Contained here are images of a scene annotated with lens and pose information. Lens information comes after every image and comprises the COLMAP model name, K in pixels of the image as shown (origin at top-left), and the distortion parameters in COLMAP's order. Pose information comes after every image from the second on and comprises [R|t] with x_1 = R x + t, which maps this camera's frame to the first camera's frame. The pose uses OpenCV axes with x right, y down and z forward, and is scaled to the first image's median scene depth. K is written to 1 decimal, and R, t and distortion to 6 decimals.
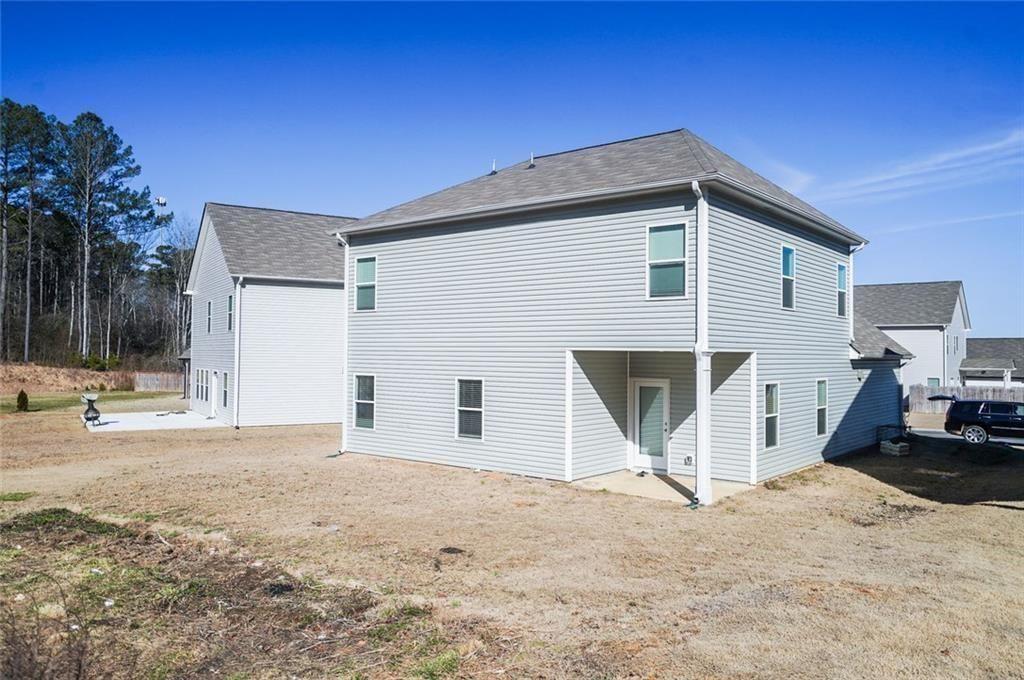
lens RADIAL K [[755.8, 0, 512.0], [0, 755.8, 340.0], [0, 0, 1]] dist [0.004114, 0.005451]
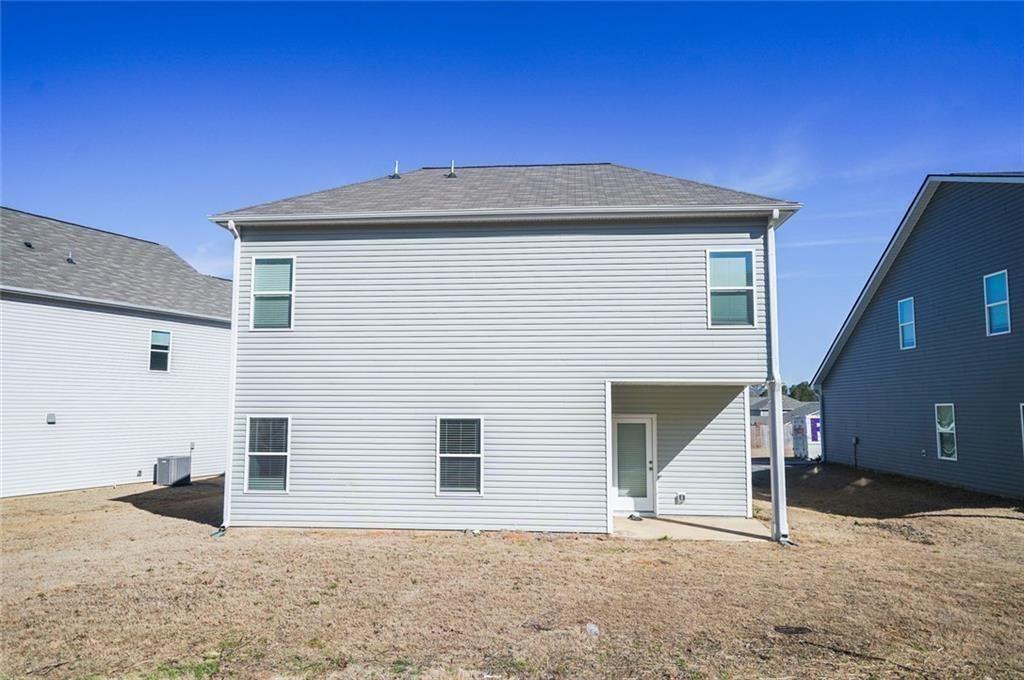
lens RADIAL K [[742.1, 0, 512.0], [0, 742.1, 340.0], [0, 0, 1]] dist [0.002215, 0.000636]
pose [[0.835376, 0.042615, 0.548025, -0.450646], [-0.005675, 0.997606, -0.068924, 0.022918], [-0.549650, 0.054467, 0.833618, 0.306910]]
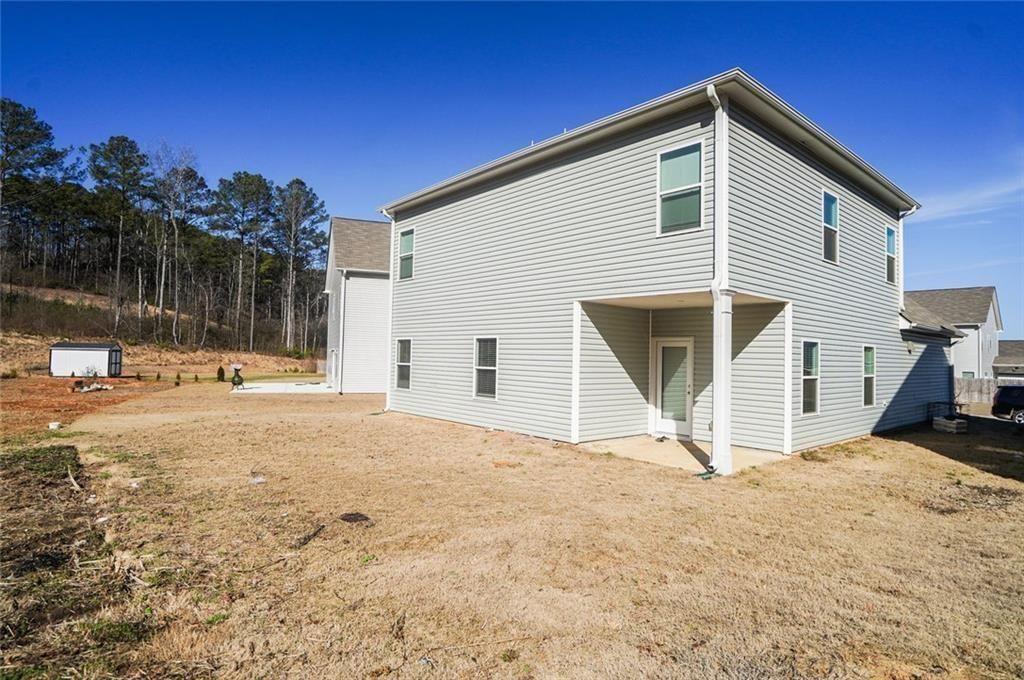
lens RADIAL K [[551.8, 0, 512.0], [0, 551.8, 340.0], [0, 0, 1]] dist [-0.032586, 0.018513]
pose [[0.984688, 0.006812, -0.174191, 0.104898], [-0.009185, 0.999876, -0.012815, 0.063858], [0.174082, 0.014219, 0.984628, 0.292314]]
